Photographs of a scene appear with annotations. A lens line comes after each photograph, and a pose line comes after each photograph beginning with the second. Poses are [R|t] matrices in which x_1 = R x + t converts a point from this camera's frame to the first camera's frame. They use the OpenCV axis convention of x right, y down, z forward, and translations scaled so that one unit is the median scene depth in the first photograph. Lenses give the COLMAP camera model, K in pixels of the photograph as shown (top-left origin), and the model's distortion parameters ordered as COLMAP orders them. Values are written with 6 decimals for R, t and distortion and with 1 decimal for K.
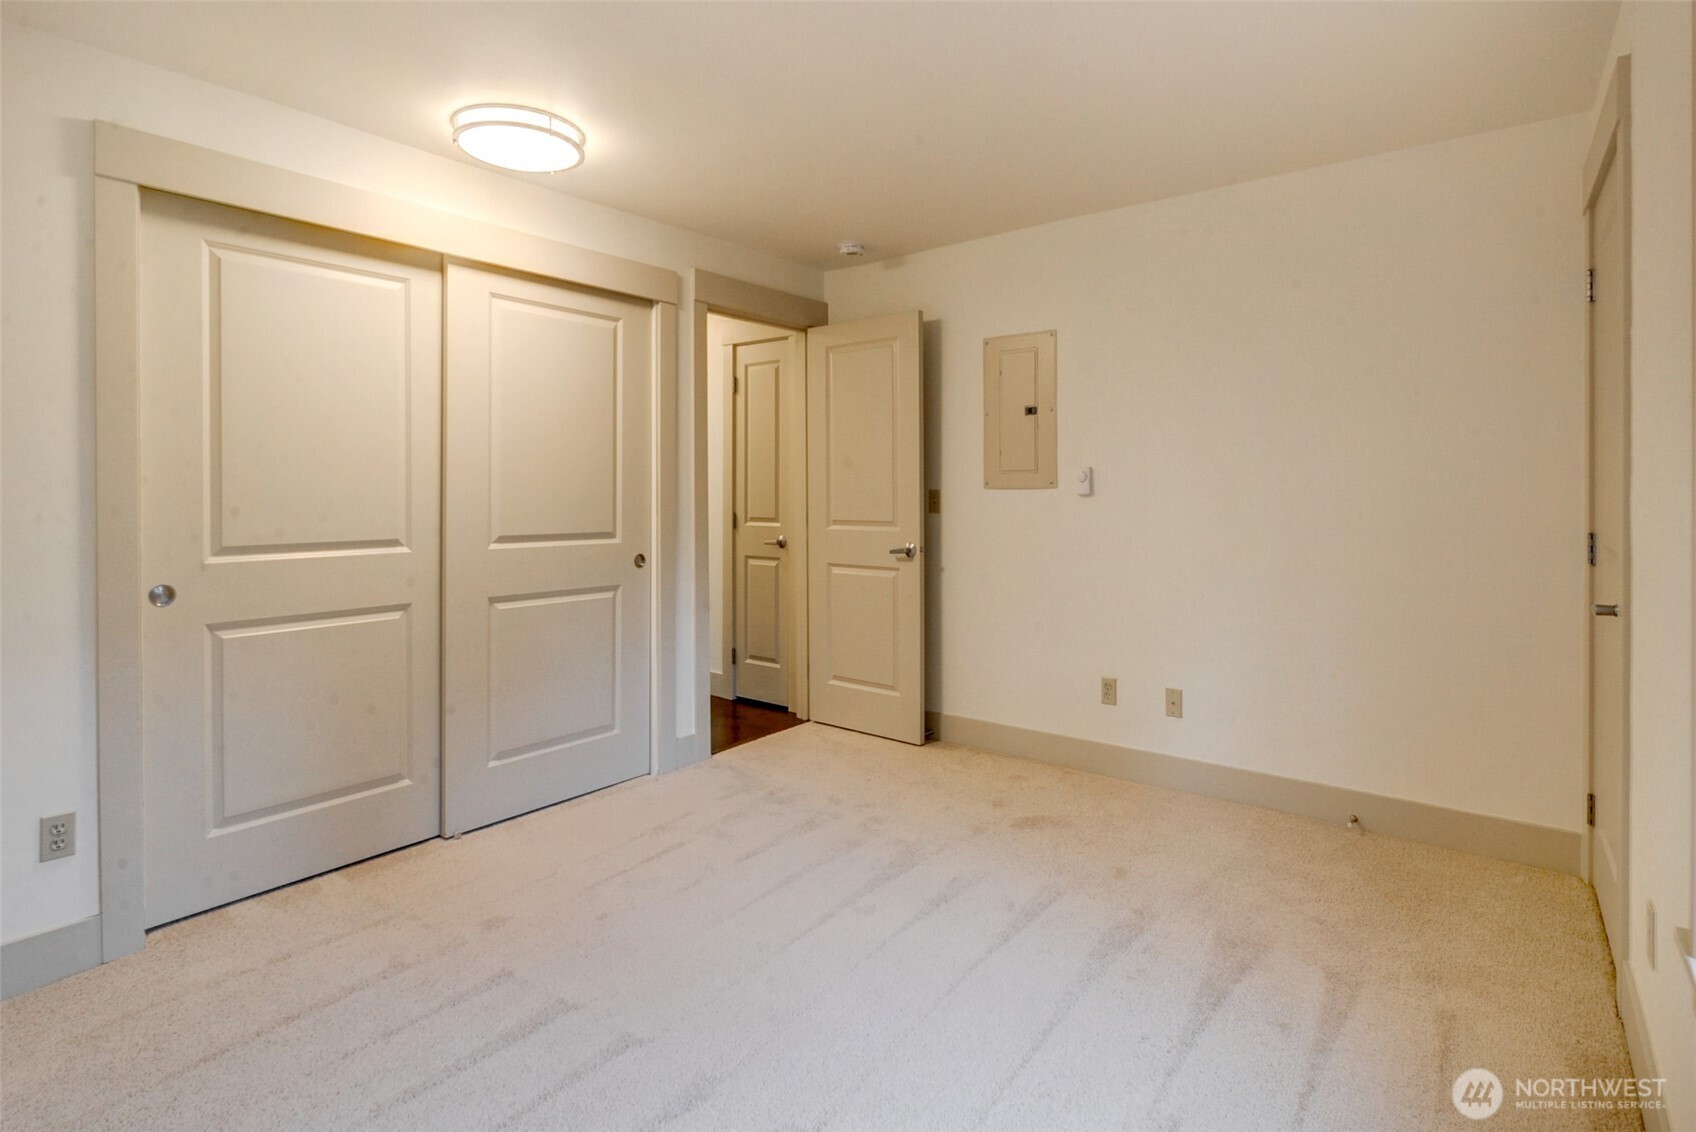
lens RADIAL K [[812.5, 0, 848.9], [0, 812.5, 492.3], [0, 0, 1]] dist [0.000390, 0.000190]
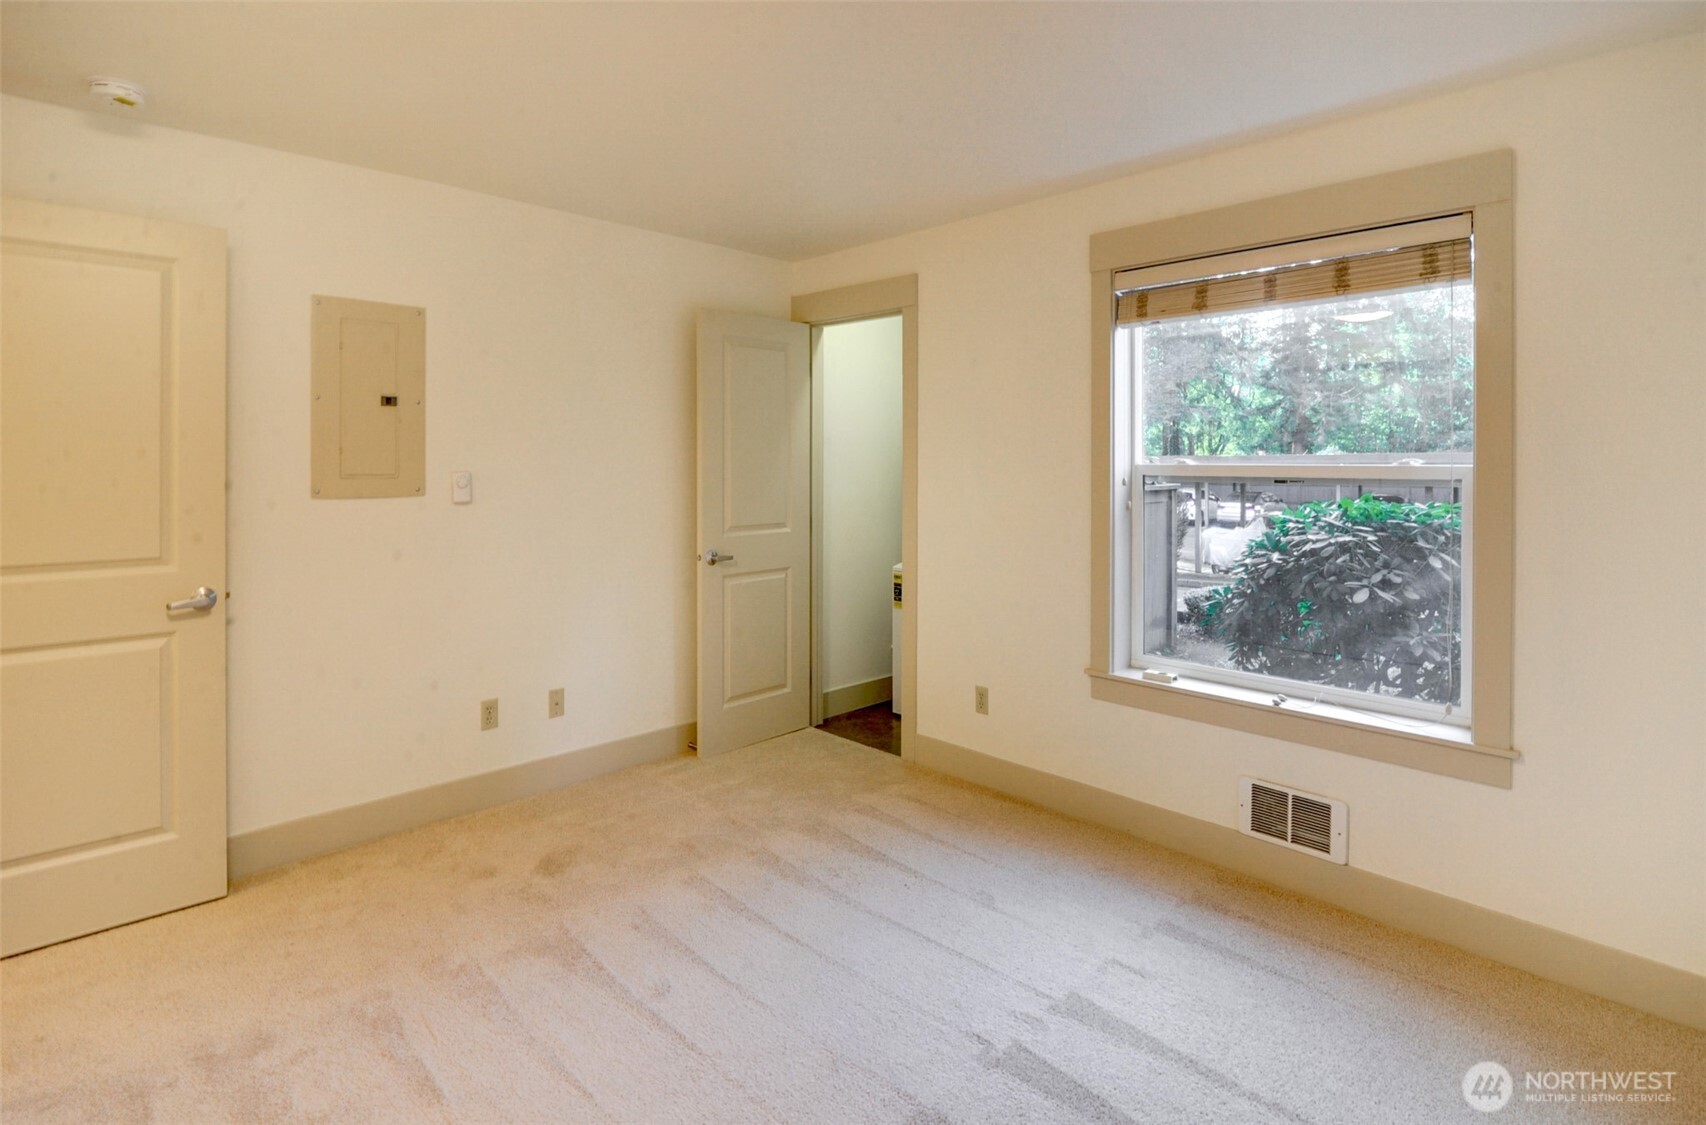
lens RADIAL K [[867.0, 0, 853.1], [0, 867.0, 461.2], [0, 0, 1]] dist [-0.002573, -0.000637]
pose [[0.133479, 0.007702, 0.991022, -0.660825], [0.003277, 0.999961, -0.008212, -0.037157], [-0.991046, 0.004344, 0.133449, 0.500642]]
